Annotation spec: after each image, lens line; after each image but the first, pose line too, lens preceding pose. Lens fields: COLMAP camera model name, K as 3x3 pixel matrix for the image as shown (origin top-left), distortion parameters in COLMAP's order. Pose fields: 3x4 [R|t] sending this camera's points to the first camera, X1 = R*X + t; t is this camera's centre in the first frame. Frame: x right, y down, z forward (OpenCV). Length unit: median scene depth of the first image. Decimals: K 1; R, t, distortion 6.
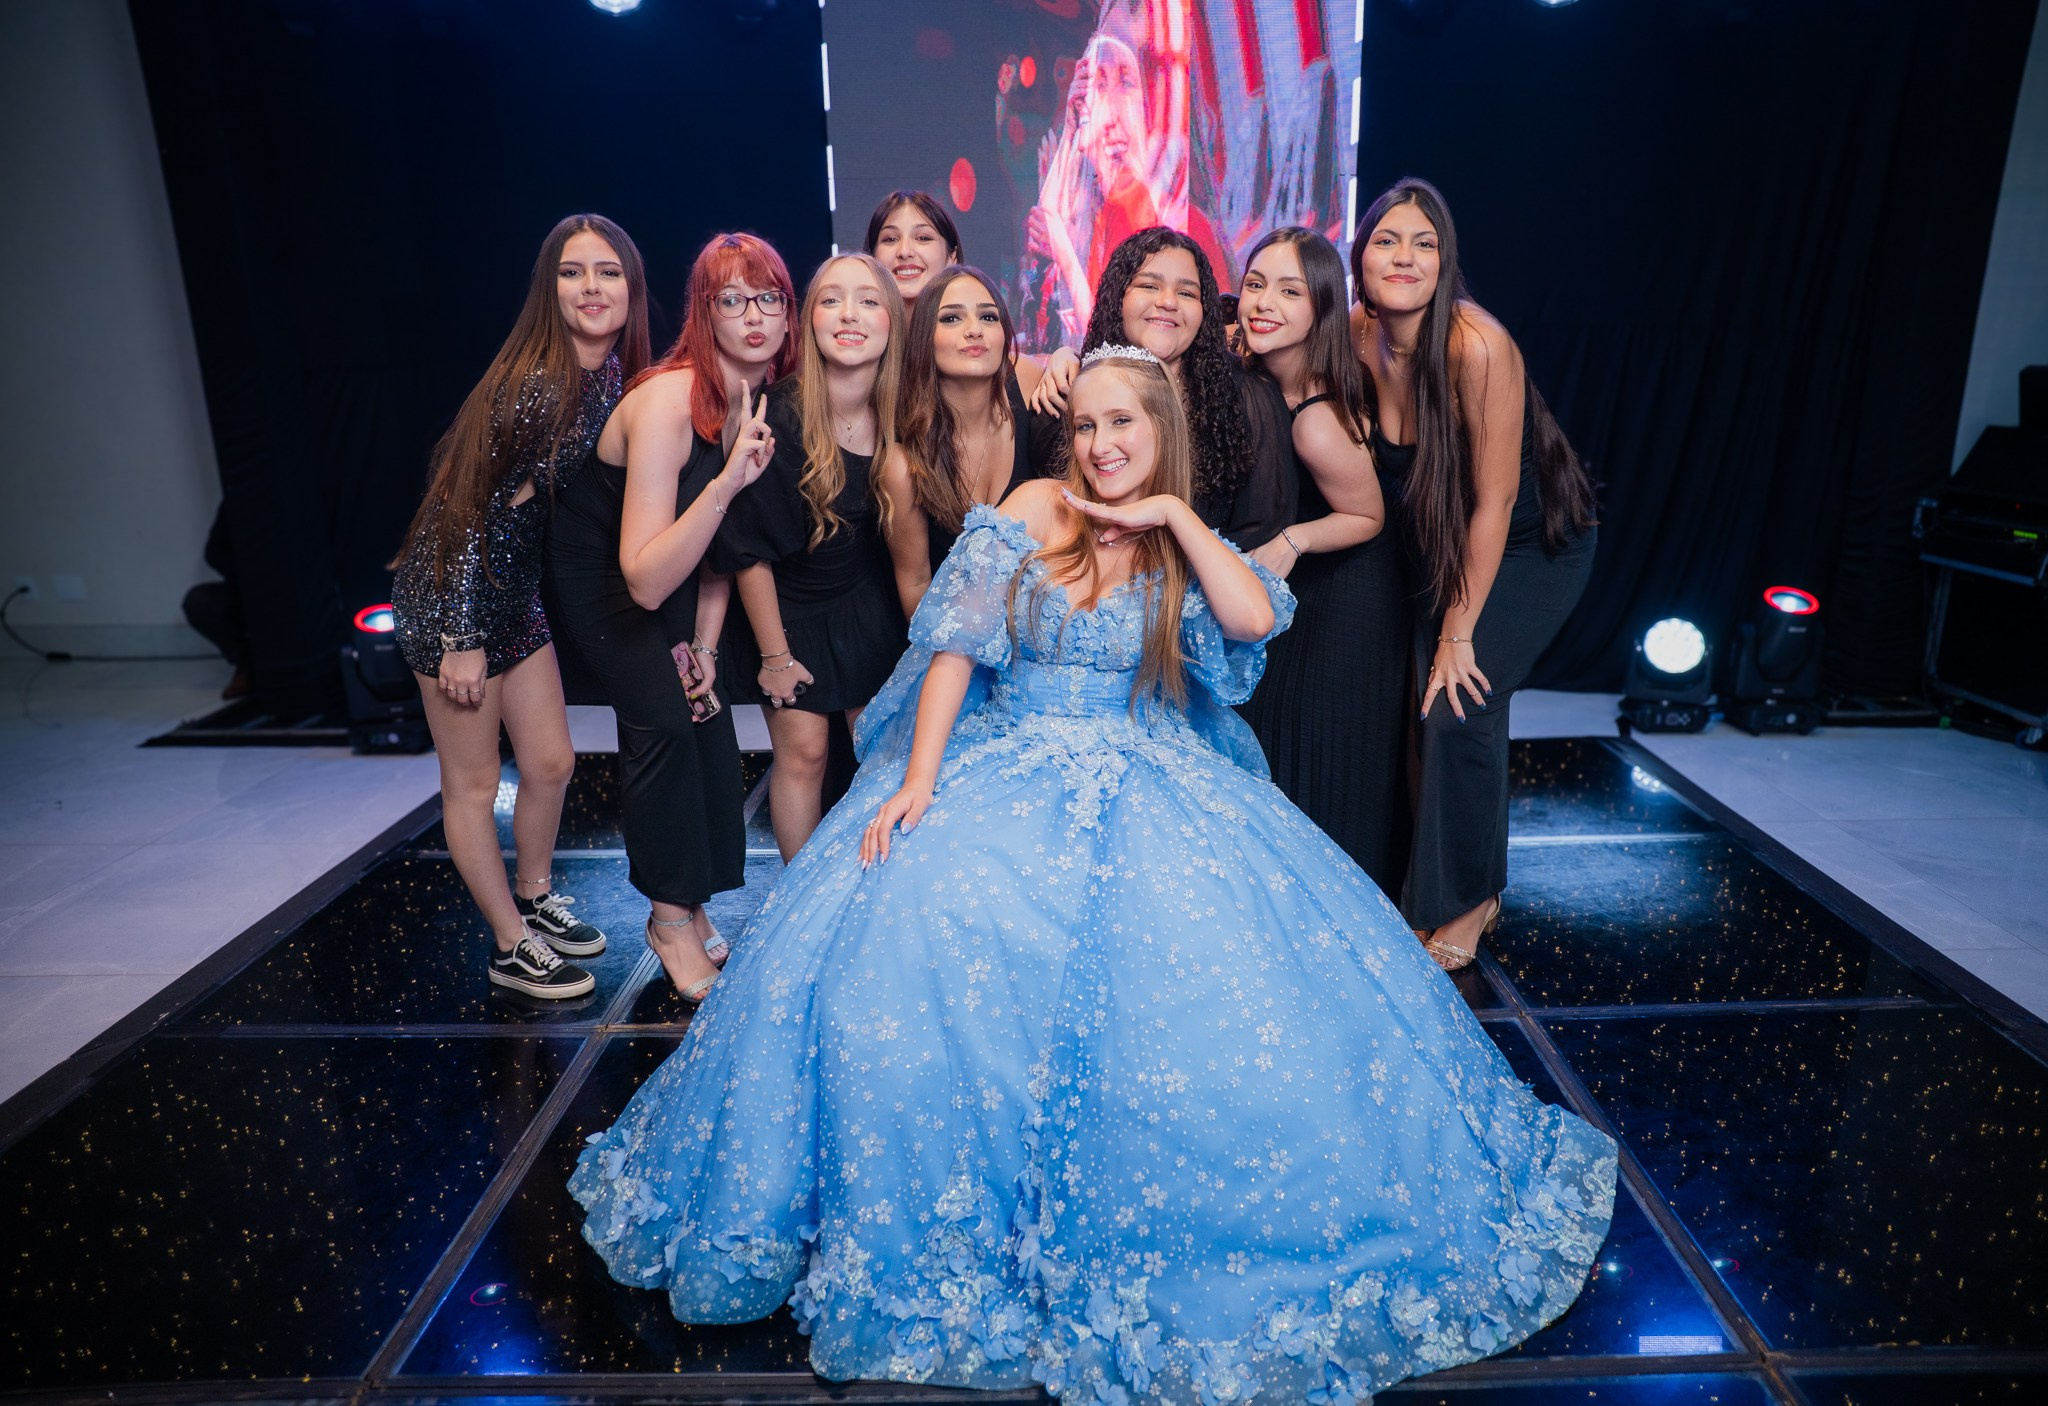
lens RADIAL K [[1188.4, 0, 1076.8], [0, 1188.4, 704.2], [0, 0, 1]] dist [-0.071937, 0.046914]
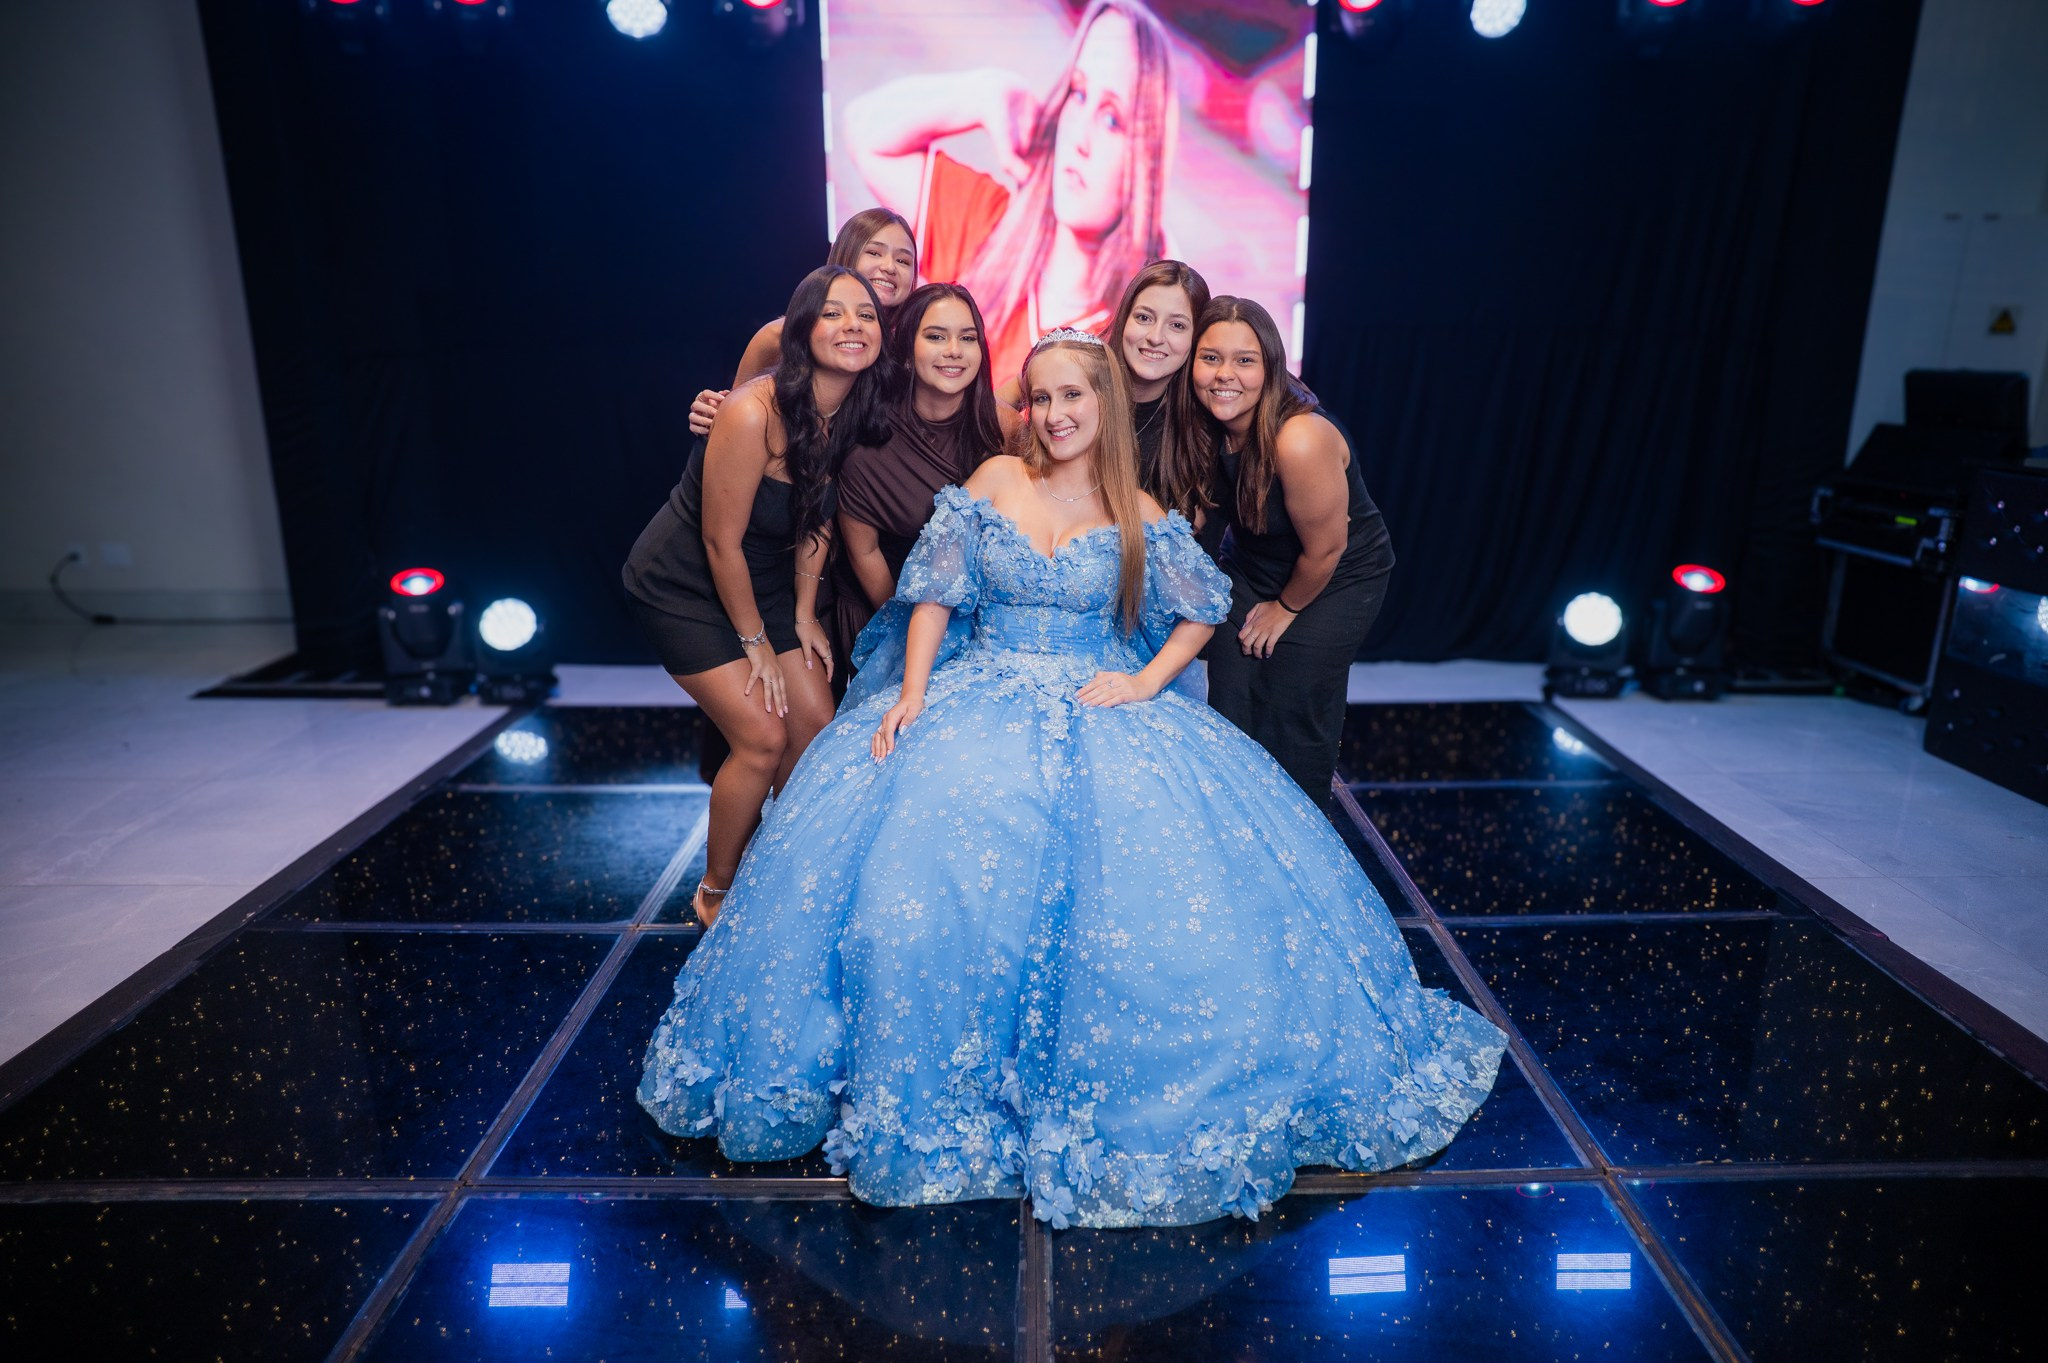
lens RADIAL K [[1179.6, 0, 1048.8], [0, 1179.6, 682.8], [0, 0, 1]] dist [-0.073583, 0.048863]
pose [[0.999939, 0.011077, -0.000409, 0.000266], [-0.011081, 0.999869, -0.011785, 0.042119], [0.000279, 0.011789, 0.999930, -0.137292]]
